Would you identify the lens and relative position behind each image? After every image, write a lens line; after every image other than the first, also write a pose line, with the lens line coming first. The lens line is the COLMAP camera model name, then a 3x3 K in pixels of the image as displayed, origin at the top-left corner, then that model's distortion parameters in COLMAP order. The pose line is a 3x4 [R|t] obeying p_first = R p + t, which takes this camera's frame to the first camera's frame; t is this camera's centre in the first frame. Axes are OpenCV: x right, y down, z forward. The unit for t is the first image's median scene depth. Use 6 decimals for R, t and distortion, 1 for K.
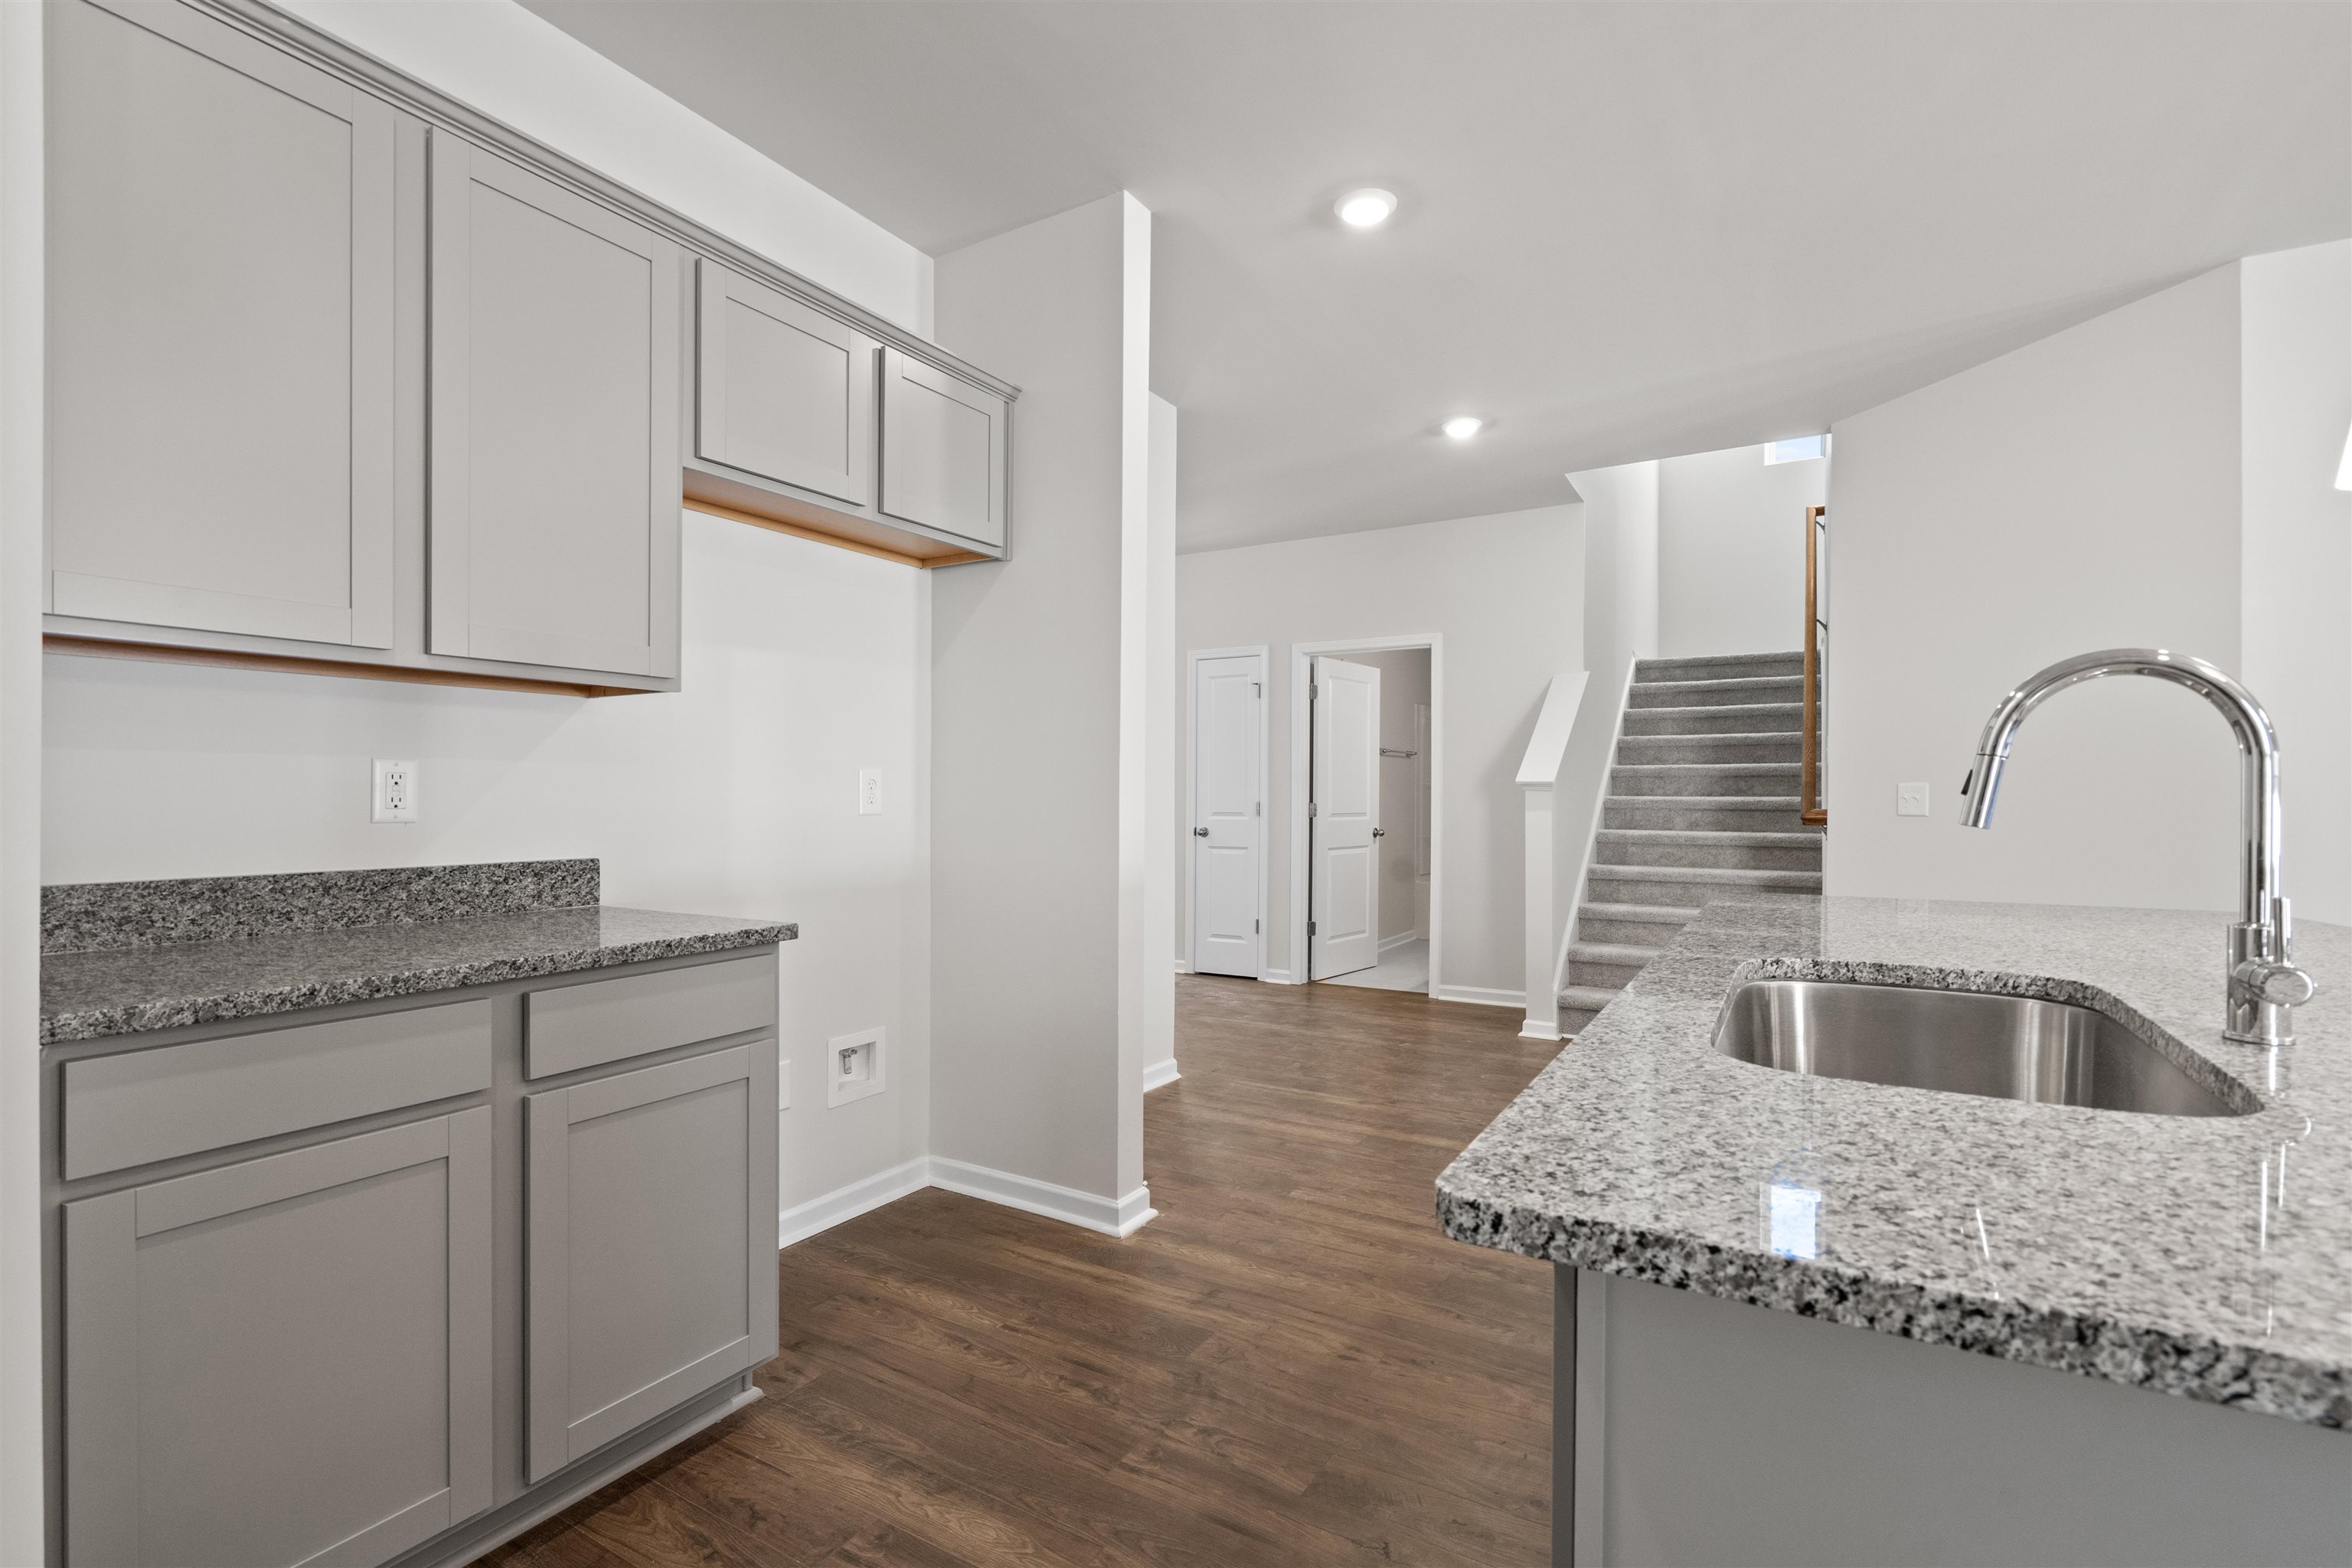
lens RADIAL K [[1076.8, 0, 1180.0], [0, 1076.8, 799.4], [0, 0, 1]] dist [0.004732, 0.000592]
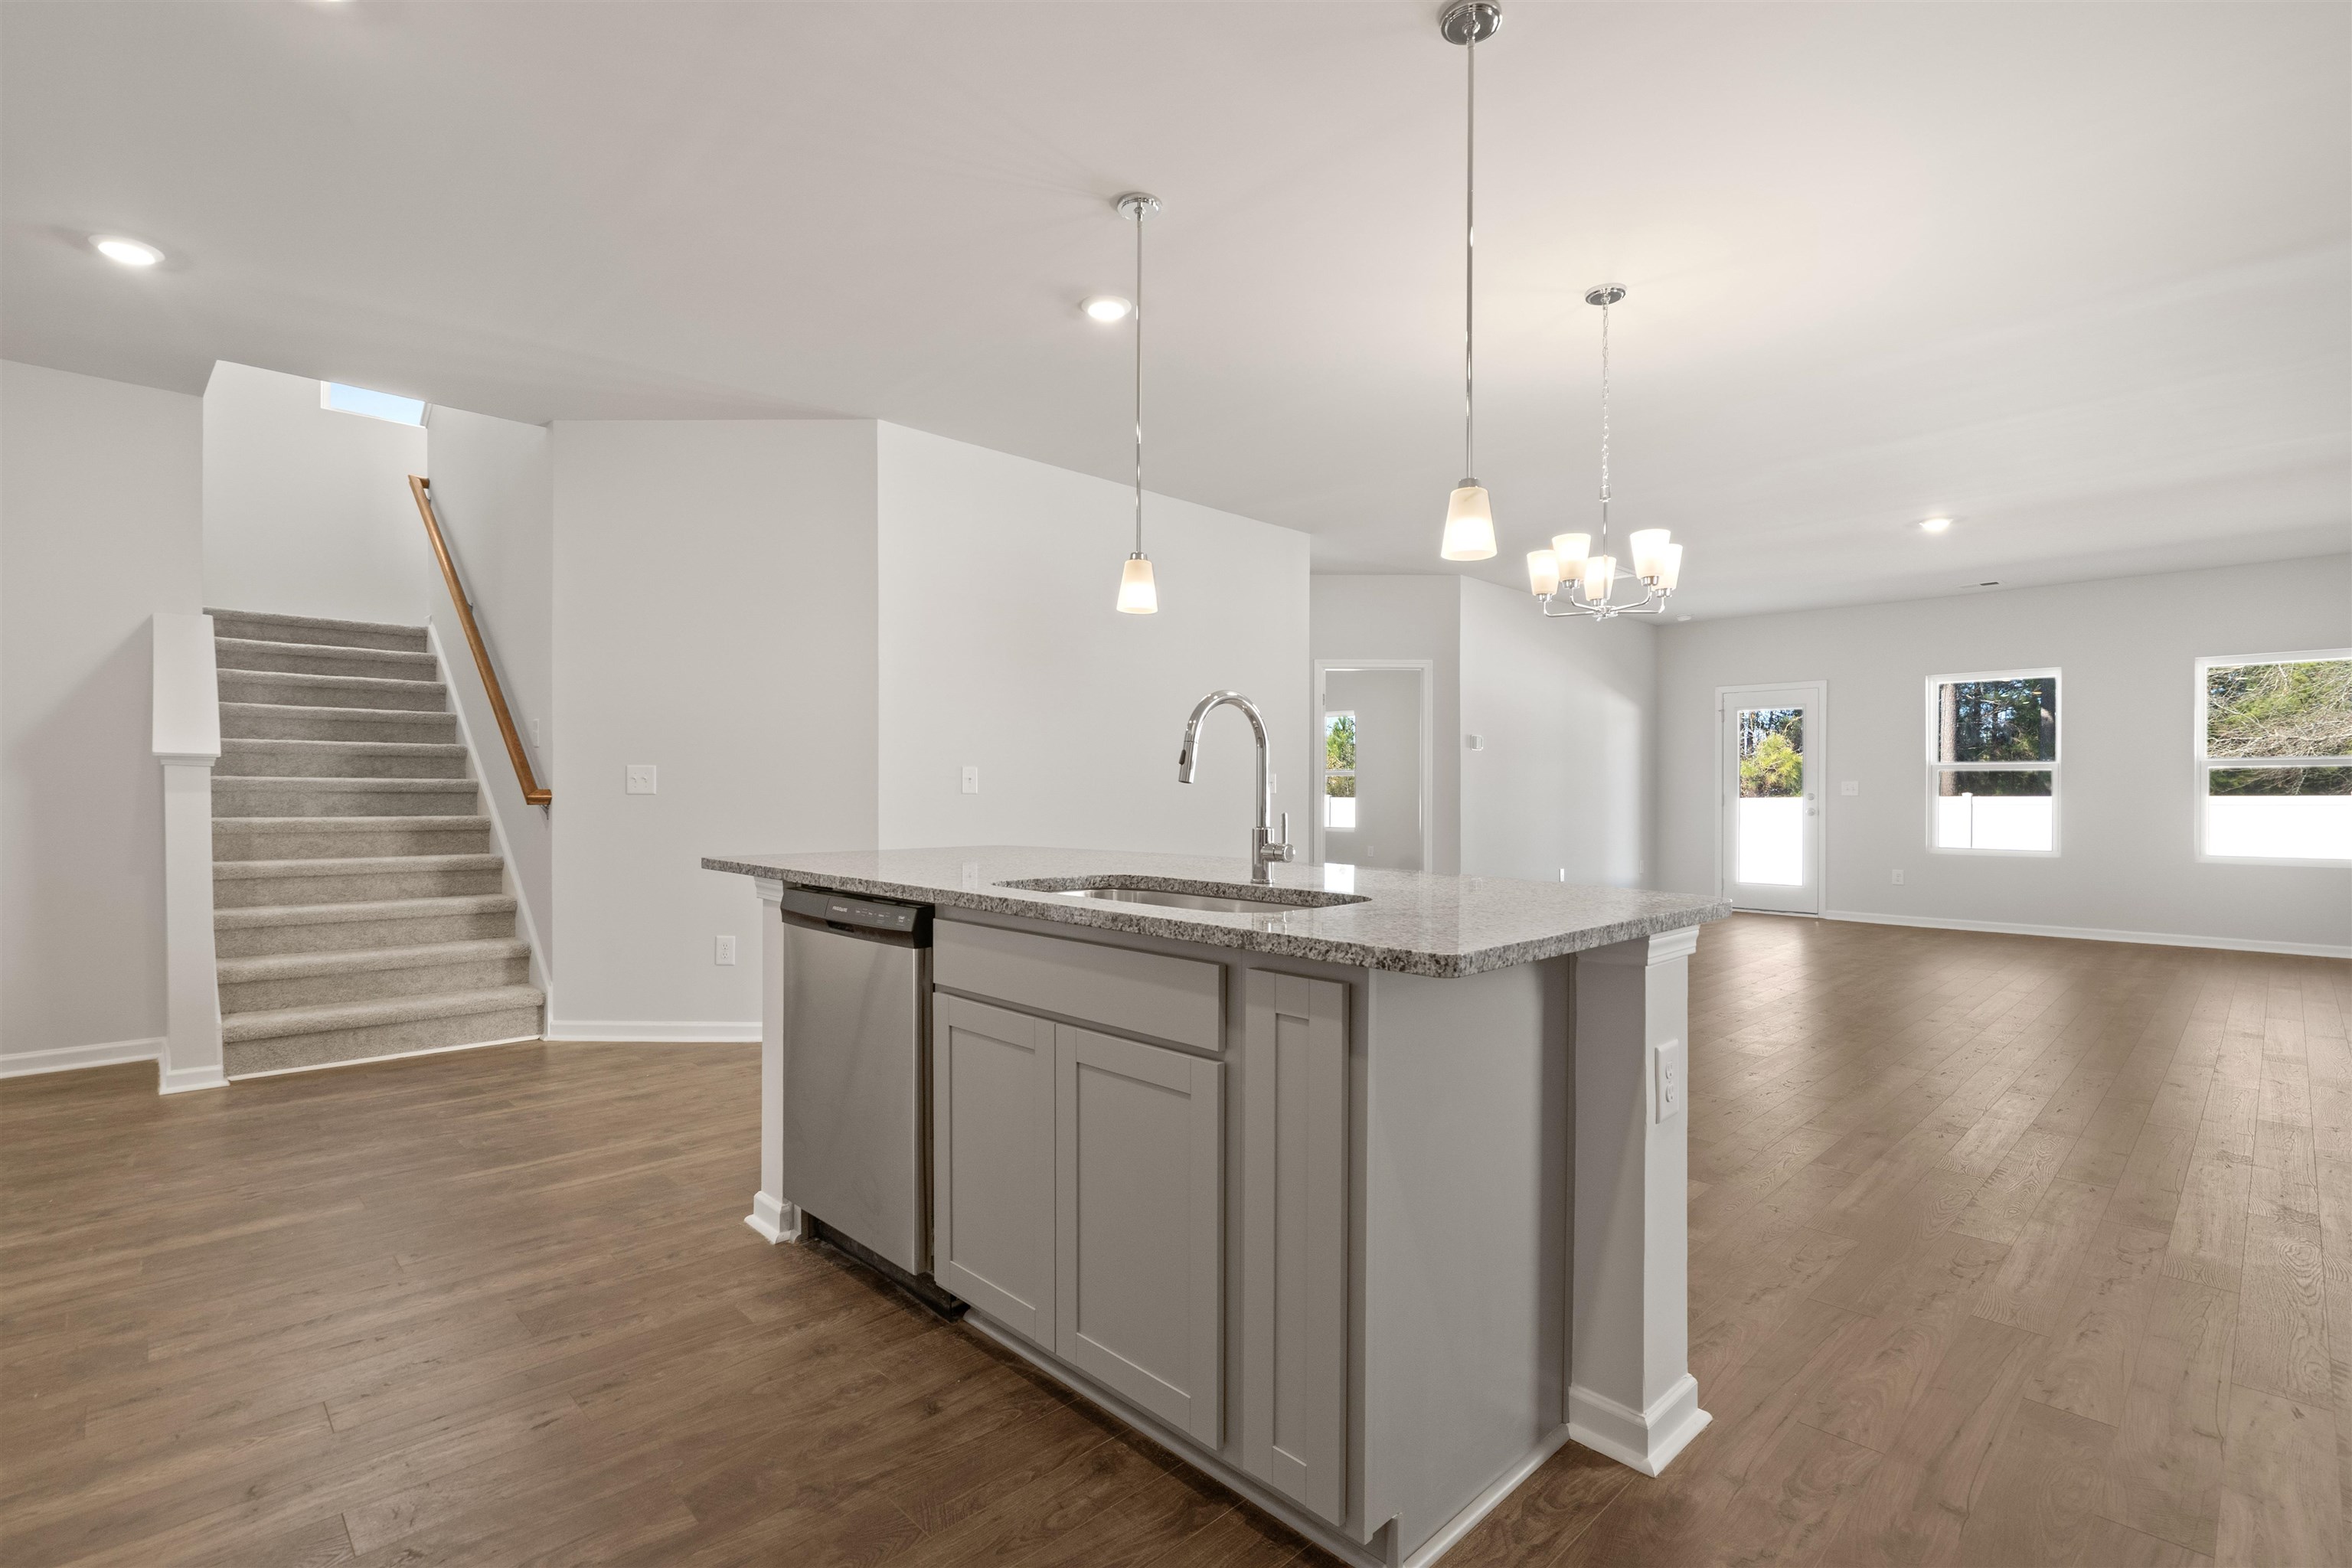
lens RADIAL K [[1076.8, 0, 1187.8], [0, 1076.8, 783.5], [0, 0, 1]] dist [0.004732, 0.000592]
pose [[0.268227, 0.005328, 0.963341, -0.194695], [-0.000015, 0.999985, -0.005527, 0.007968], [-0.963356, 0.001468, 0.268223, 0.106182]]
